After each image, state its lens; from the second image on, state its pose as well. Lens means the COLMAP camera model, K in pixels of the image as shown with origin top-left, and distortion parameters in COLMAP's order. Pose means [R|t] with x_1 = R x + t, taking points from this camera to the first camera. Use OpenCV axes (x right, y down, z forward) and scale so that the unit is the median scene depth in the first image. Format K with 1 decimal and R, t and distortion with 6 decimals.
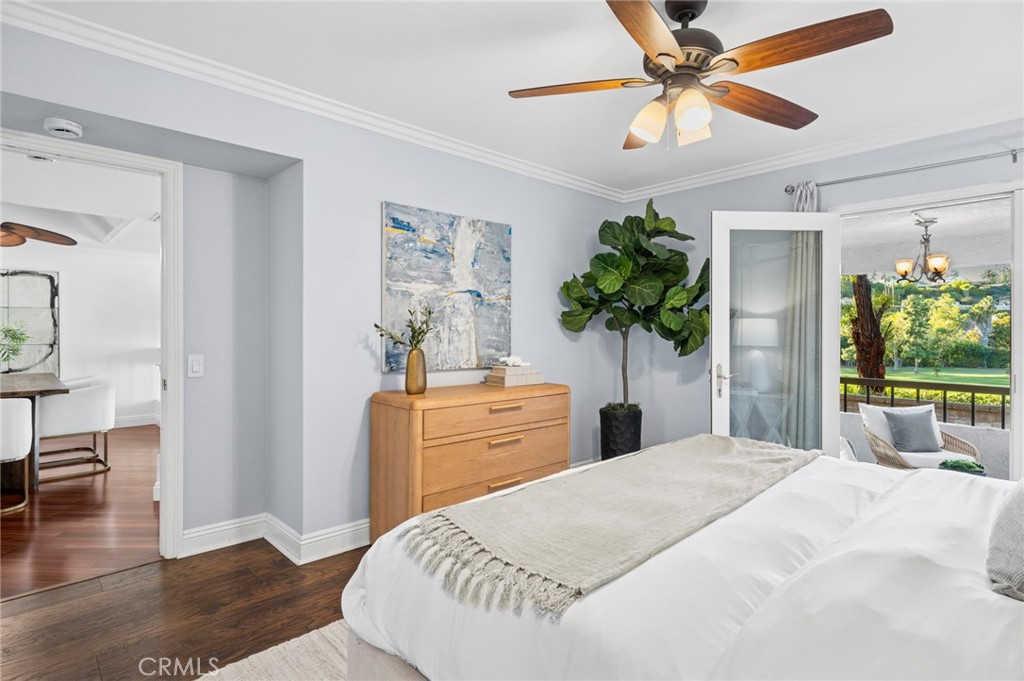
lens RADIAL K [[521.5, 0, 509.0], [0, 521.5, 336.4], [0, 0, 1]] dist [0.002221, -0.000171]
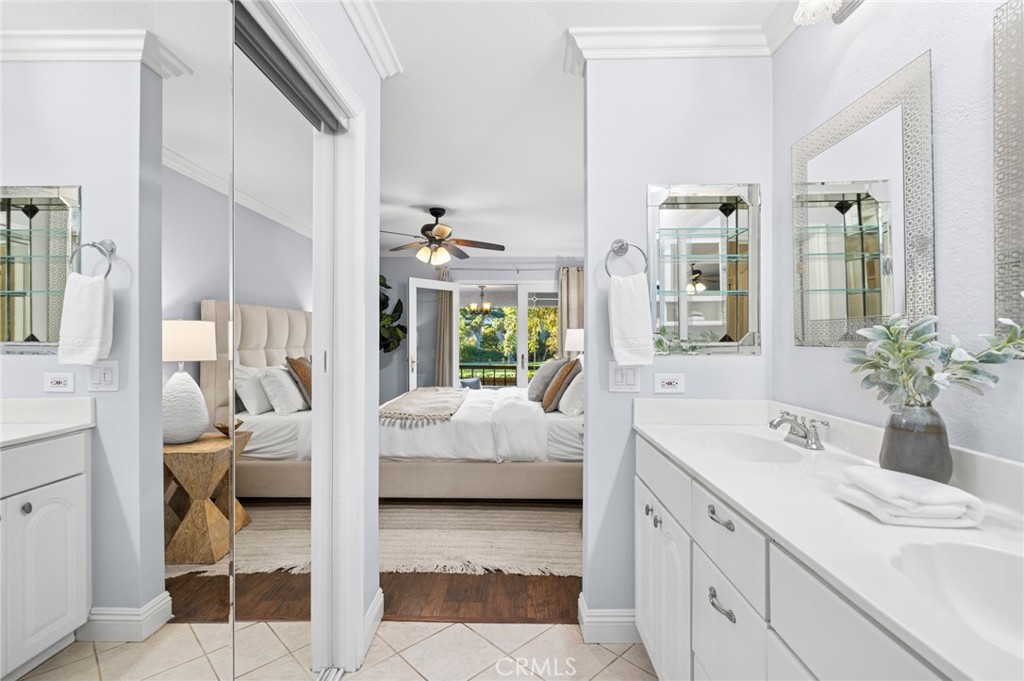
lens RADIAL K [[471.7, 0, 510.5], [0, 471.7, 339.7], [0, 0, 1]] dist [0.000817, -0.001060]
pose [[0.691529, -0.003563, 0.722340, -0.474034], [0.008421, 0.999960, -0.003129, 0.001060], [-0.722300, 0.008246, 0.691531, -0.372837]]
